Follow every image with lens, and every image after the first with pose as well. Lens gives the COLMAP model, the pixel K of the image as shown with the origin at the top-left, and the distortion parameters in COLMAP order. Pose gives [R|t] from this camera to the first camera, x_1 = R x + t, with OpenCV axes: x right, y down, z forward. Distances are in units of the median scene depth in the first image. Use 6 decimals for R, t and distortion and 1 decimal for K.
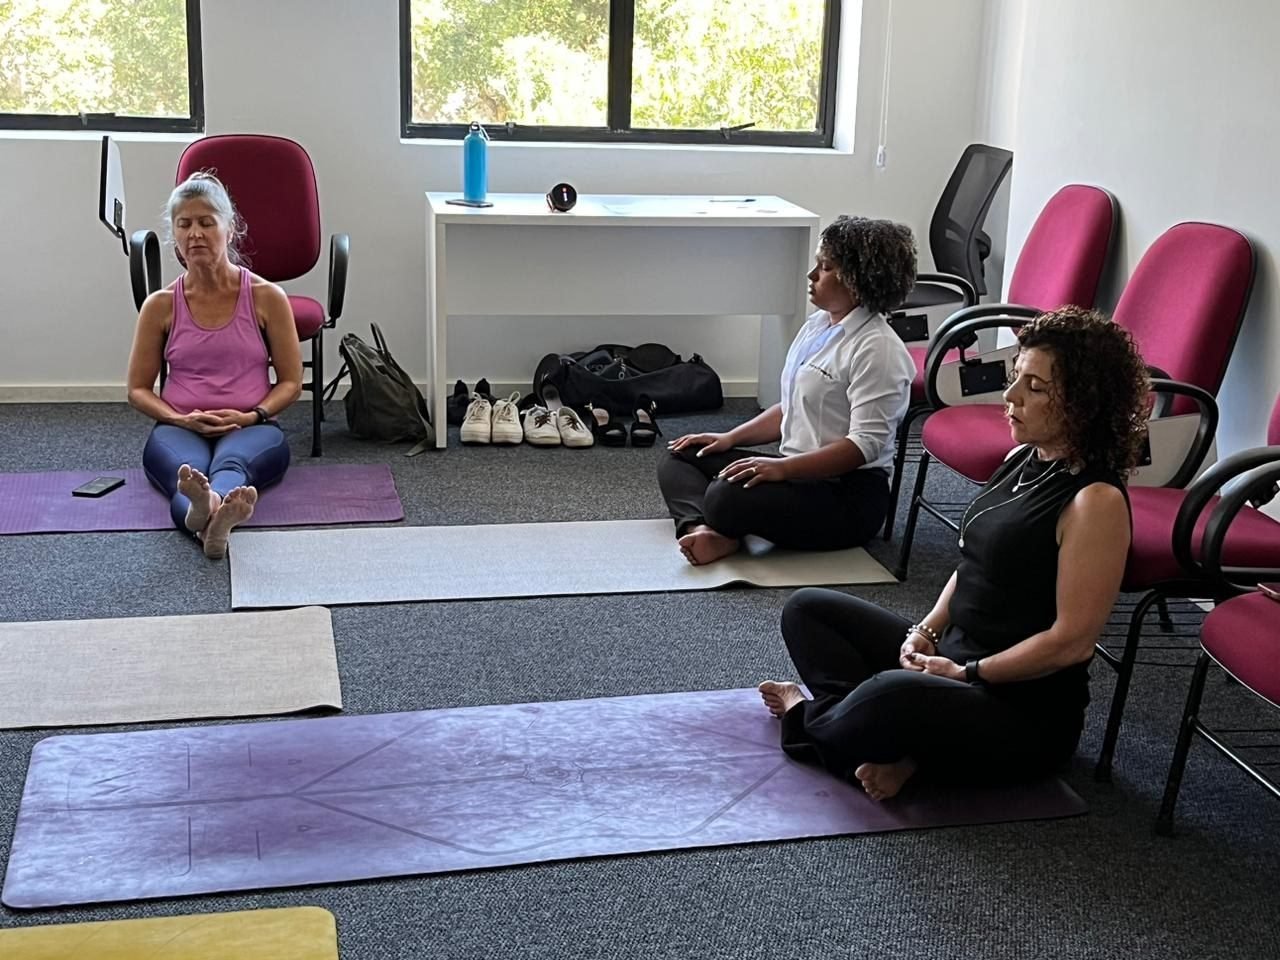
lens RADIAL K [[1968.7, 0, 640.4], [0, 1968.7, 510.3], [0, 0, 1]] dist [0.070118, -0.033107]
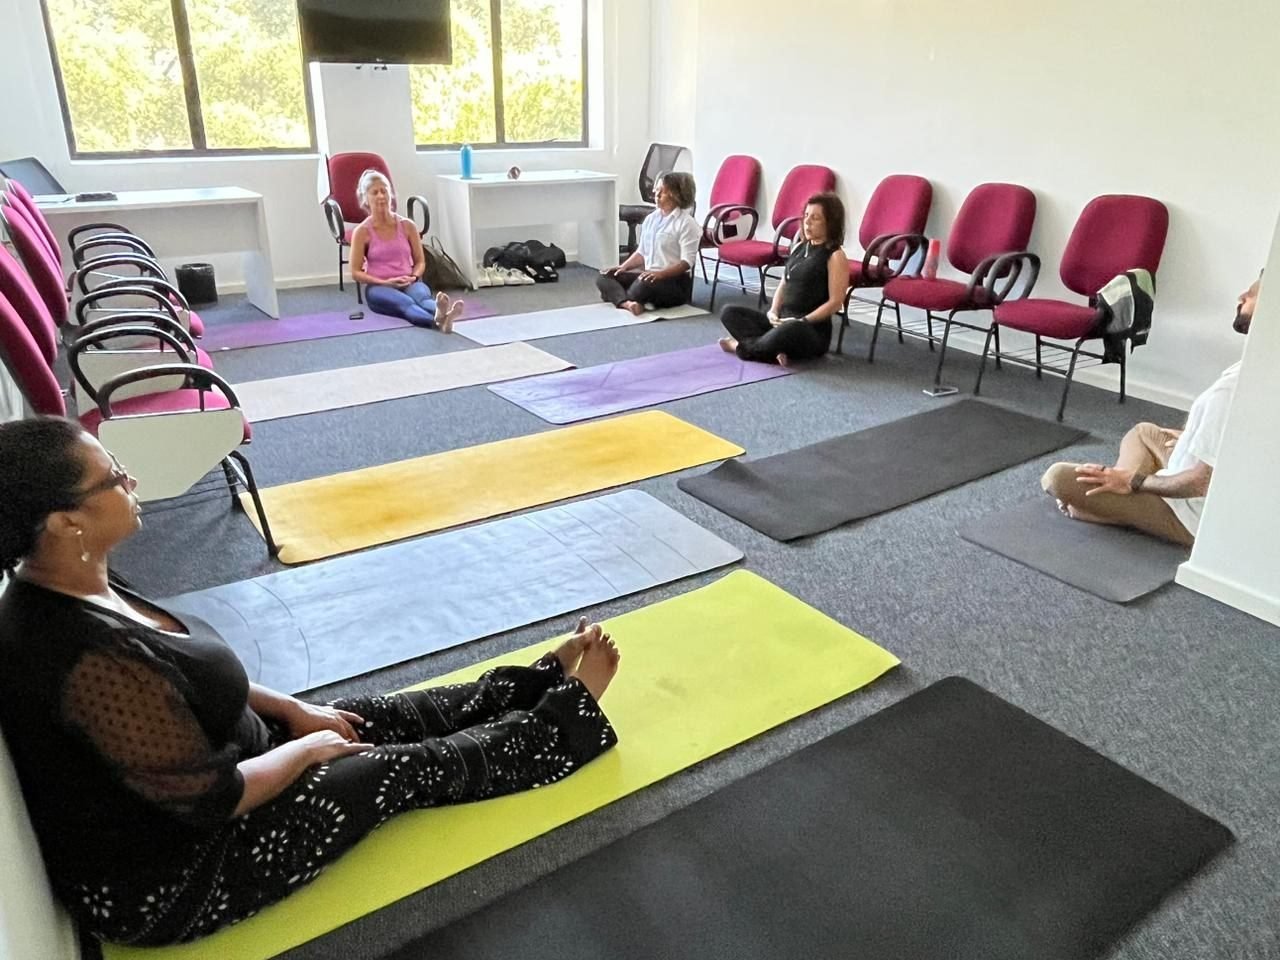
lens RADIAL K [[1120.9, 0, 640.0], [0, 1120.9, 480.0], [0, 0, 1]] dist [0.059834, -0.066996]
pose [[0.921486, -0.156834, 0.355341, -0.452839], [0.122635, 0.985536, 0.116956, 0.060768], [-0.368544, -0.064196, 0.927391, -0.308279]]
